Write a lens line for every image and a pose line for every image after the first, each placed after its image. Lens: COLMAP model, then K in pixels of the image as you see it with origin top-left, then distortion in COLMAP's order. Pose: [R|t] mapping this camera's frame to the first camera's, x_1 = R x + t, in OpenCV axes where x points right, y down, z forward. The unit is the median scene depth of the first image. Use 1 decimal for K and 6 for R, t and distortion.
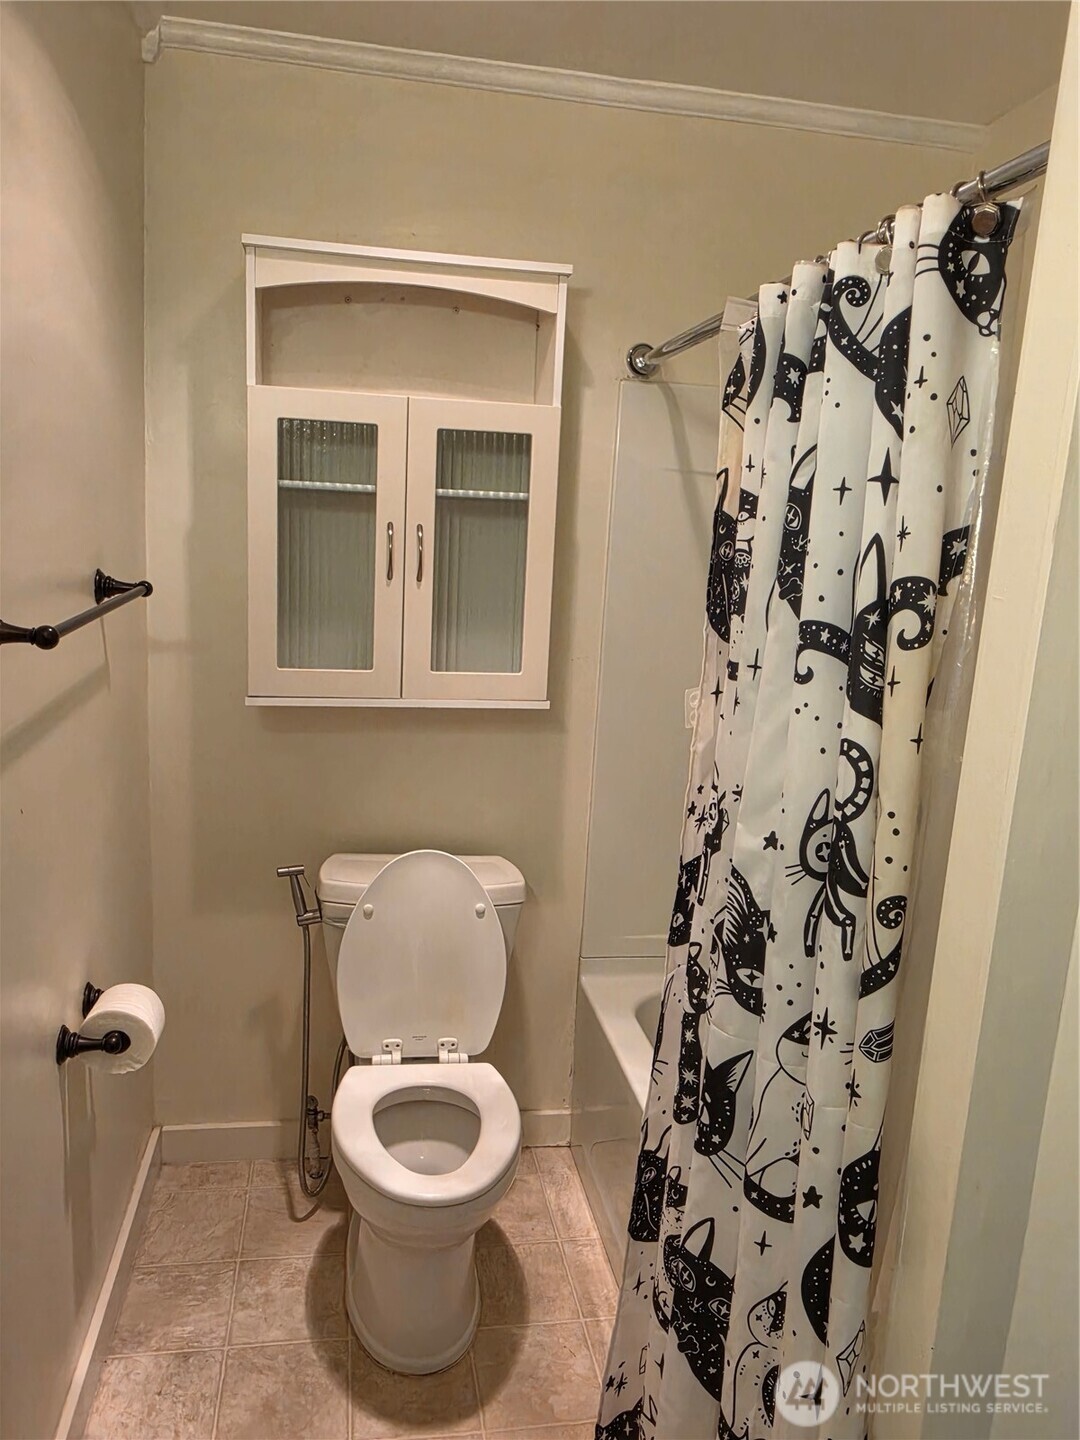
lens RADIAL K [[1006.8, 0, 540.0], [0, 1006.8, 720.0], [0, 0, 1]] dist [0.011414, 0.001781]
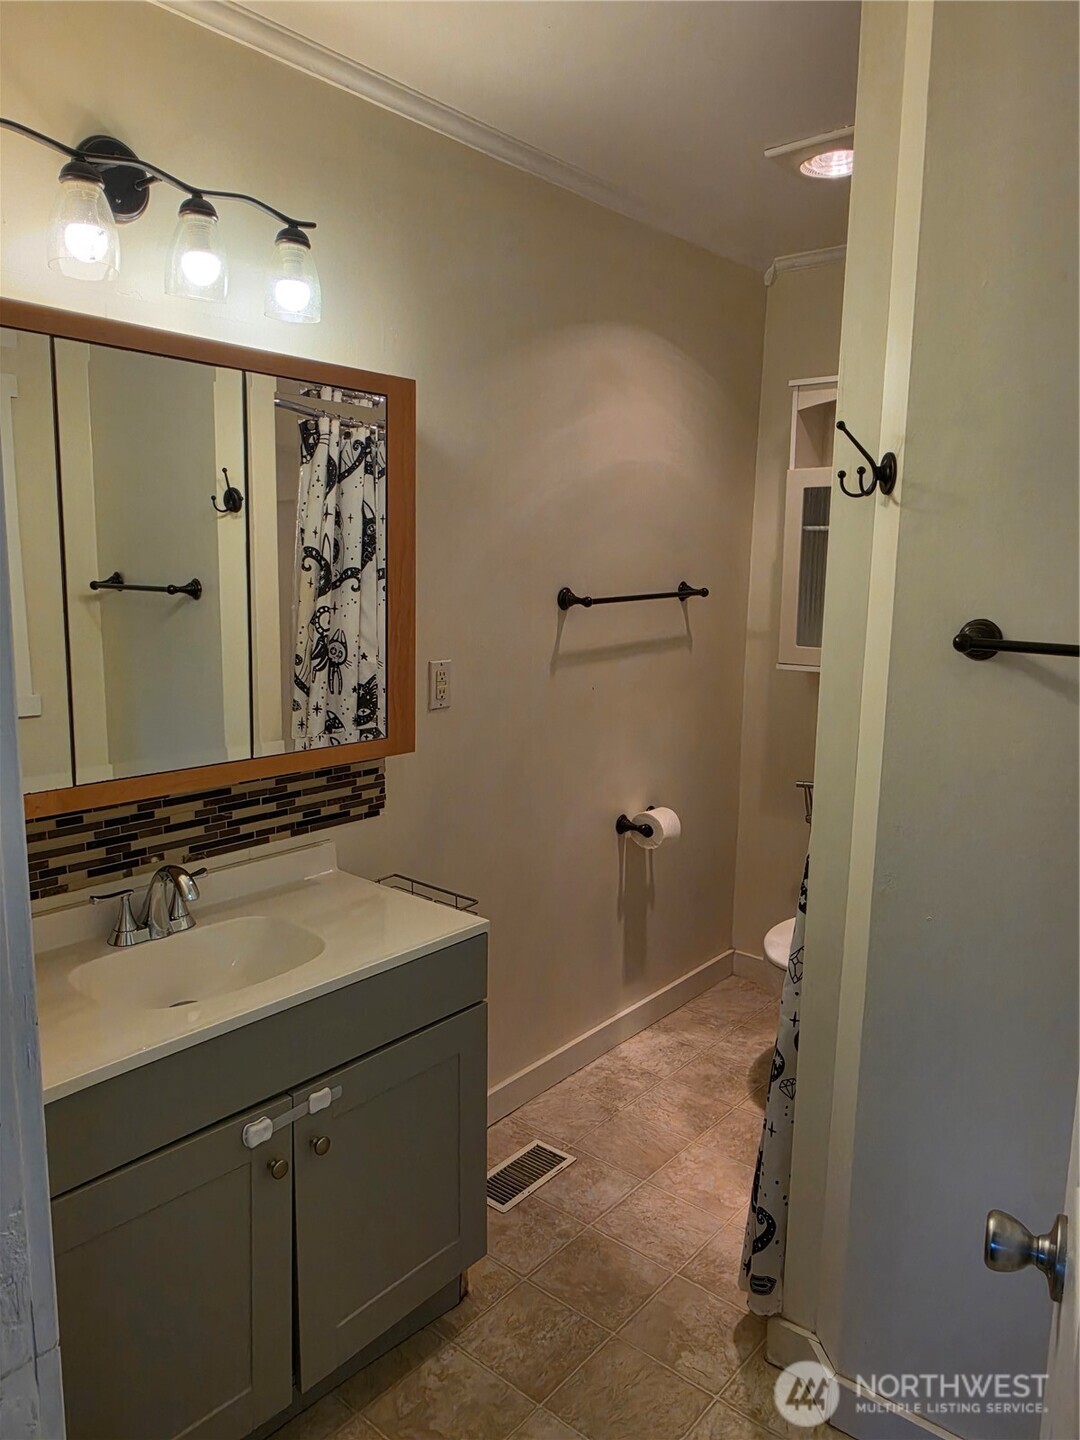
lens RADIAL K [[997.7, 0, 540.0], [0, 997.7, 720.0], [0, 0, 1]] dist [-0.002856, -0.005892]
pose [[0.663307, 0.085376, -0.743461, 0.705375], [-0.122166, 0.992497, 0.004979, 0.114255], [0.738308, 0.087523, 0.668760, -0.349750]]
